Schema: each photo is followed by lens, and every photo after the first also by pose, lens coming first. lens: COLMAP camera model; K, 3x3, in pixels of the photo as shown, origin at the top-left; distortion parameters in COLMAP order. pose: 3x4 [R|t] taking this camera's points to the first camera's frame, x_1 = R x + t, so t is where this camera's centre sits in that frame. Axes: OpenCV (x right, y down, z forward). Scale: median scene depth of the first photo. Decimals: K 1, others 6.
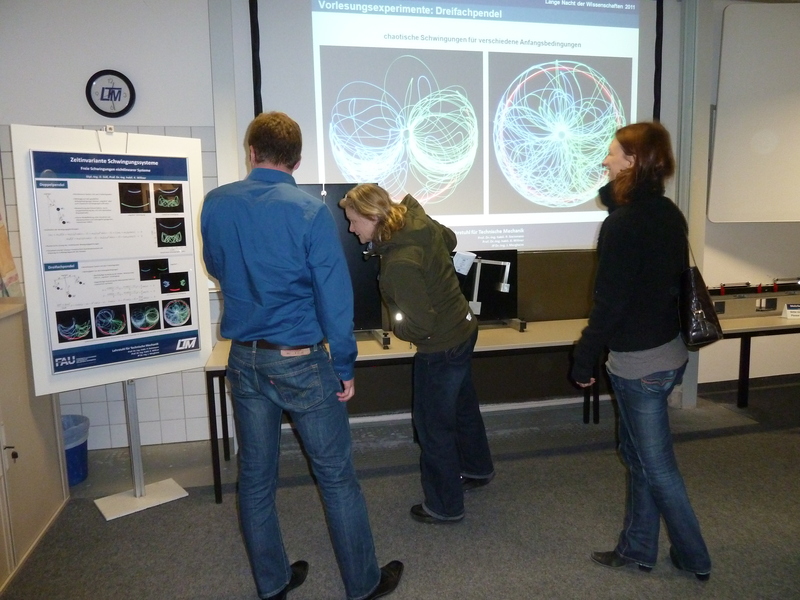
lens RADIAL K [[605.6, 0, 404.6], [0, 605.6, 295.9], [0, 0, 1]] dist [-0.026607, 0.005947]
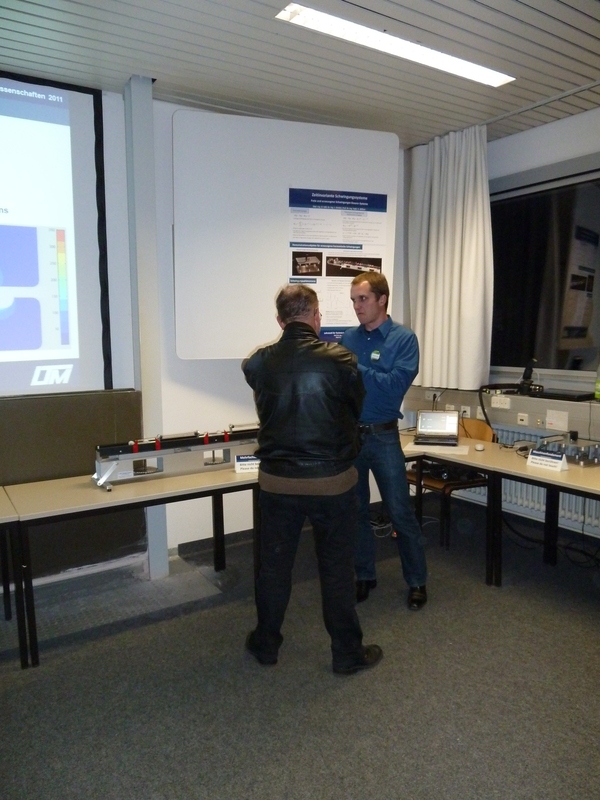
lens RADIAL K [[605.6, 0, 300.0], [0, 605.6, 400.0], [0, 0, 1]] dist [-0.026607, 0.005947]
pose [[0.934020, -0.028211, 0.356104, 0.394482], [0.034536, 0.999338, -0.011413, -0.052063], [-0.355546, 0.022958, 0.934377, 0.132323]]
